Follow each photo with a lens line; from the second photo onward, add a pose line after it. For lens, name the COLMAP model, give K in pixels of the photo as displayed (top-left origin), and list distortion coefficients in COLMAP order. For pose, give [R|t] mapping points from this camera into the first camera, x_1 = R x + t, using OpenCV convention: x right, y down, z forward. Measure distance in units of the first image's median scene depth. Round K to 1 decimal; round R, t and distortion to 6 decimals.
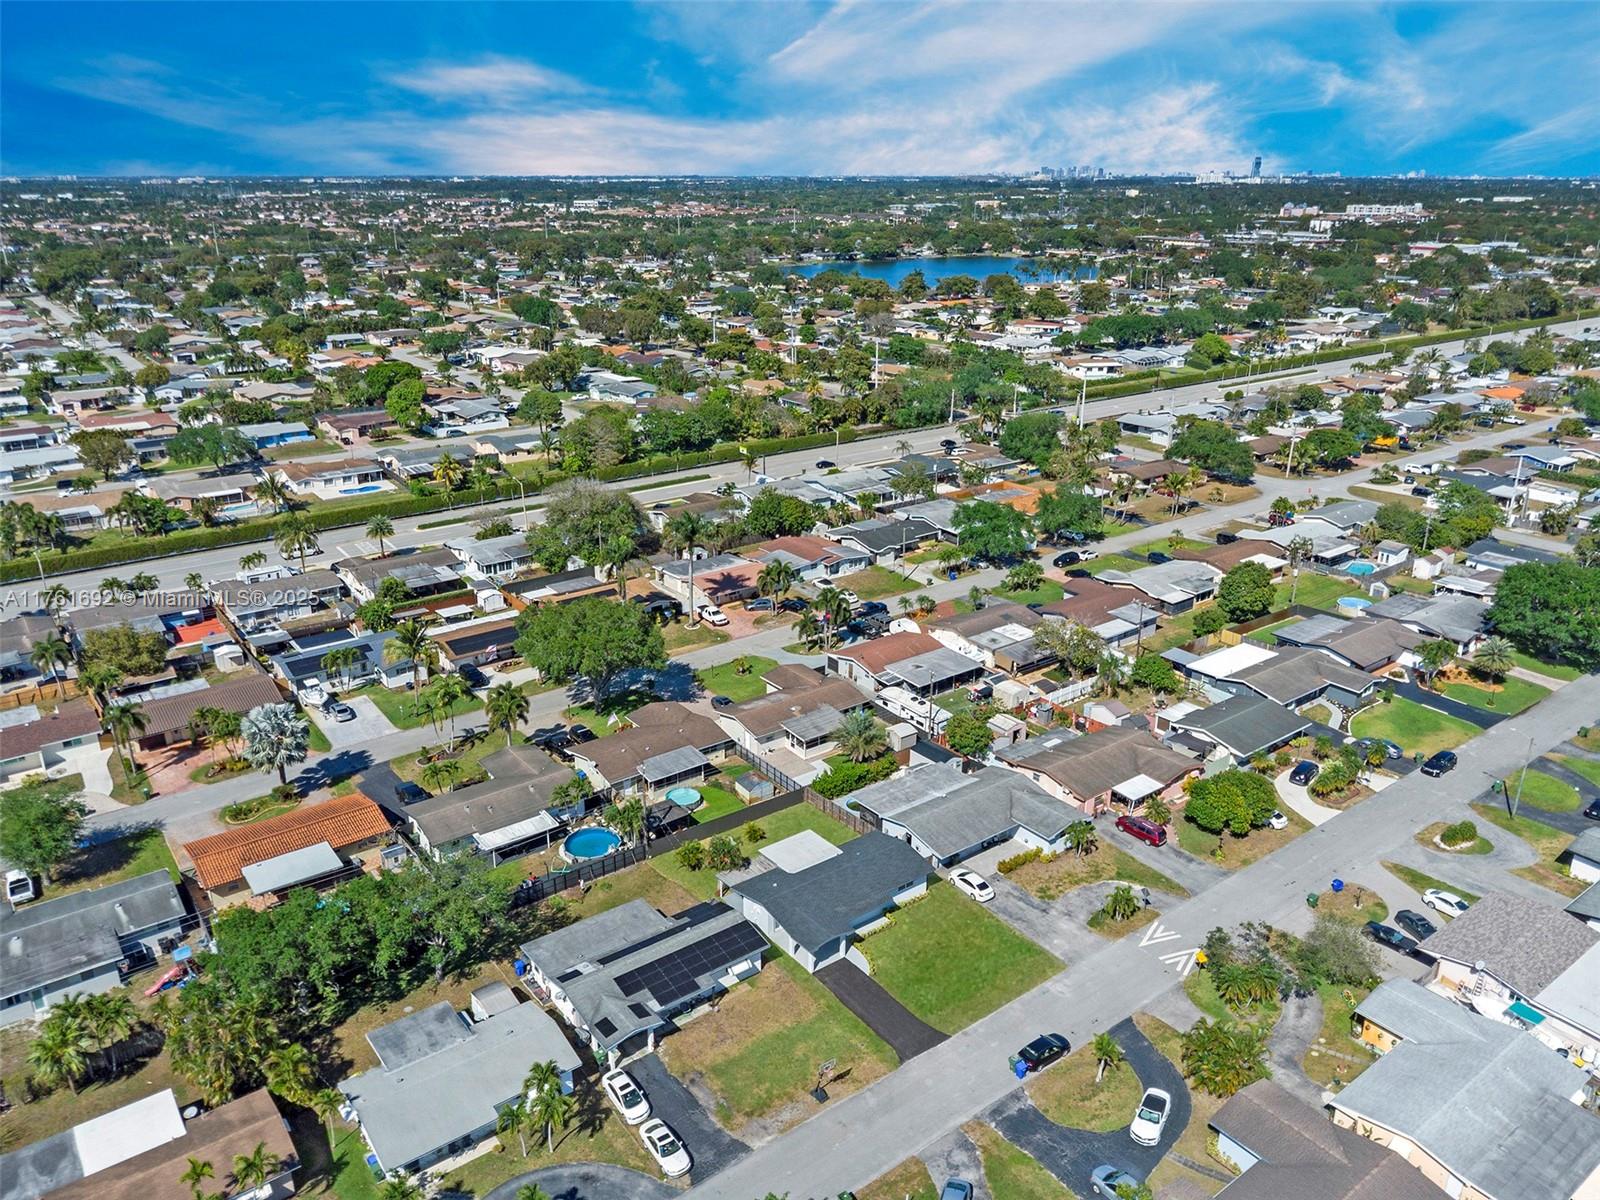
lens RADIAL K [[1147.9, 0, 800.0], [0, 1147.9, 600.0], [0, 0, 1]] dist [0.055950, -0.005647]
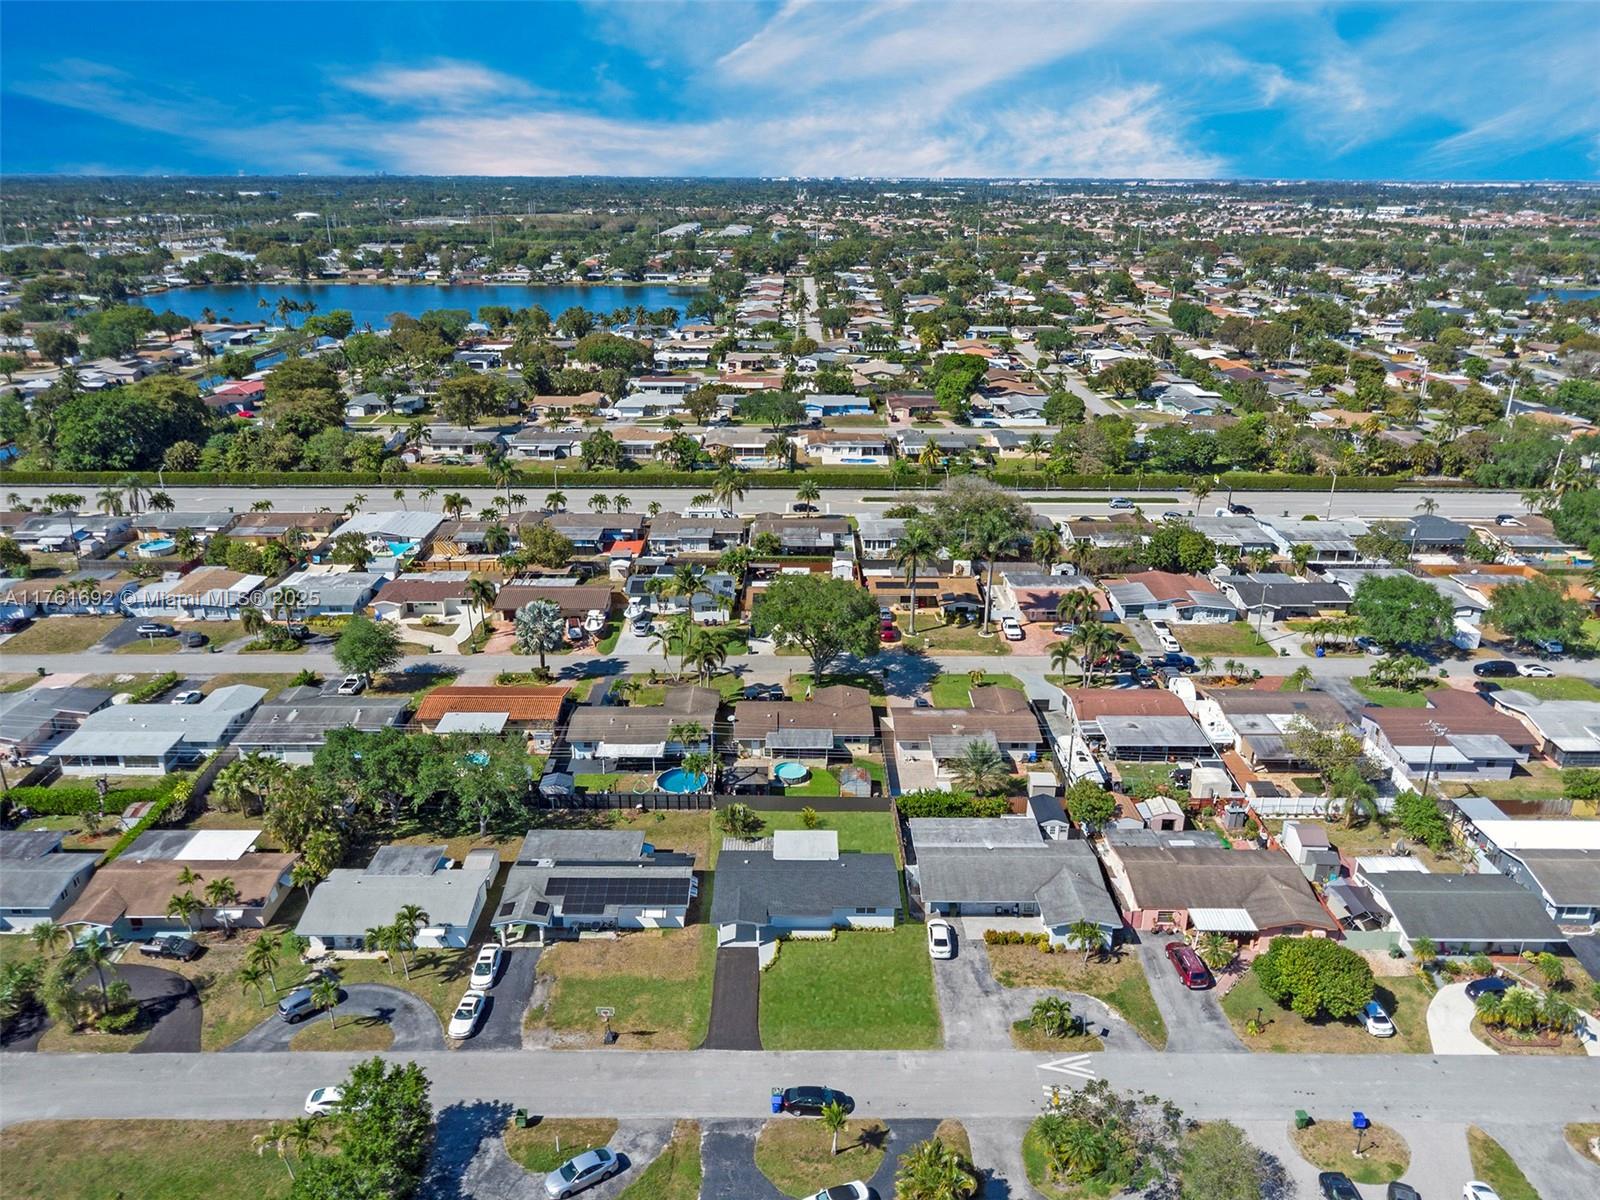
lens RADIAL K [[1147.9, 0, 800.0], [0, 1147.9, 600.0], [0, 0, 1]] dist [0.055950, -0.005647]
pose [[0.822915, 0.214496, -0.526120, 0.419239], [-0.215842, 0.974599, 0.059737, -0.044002], [0.525570, 0.064400, 0.848310, 0.109850]]
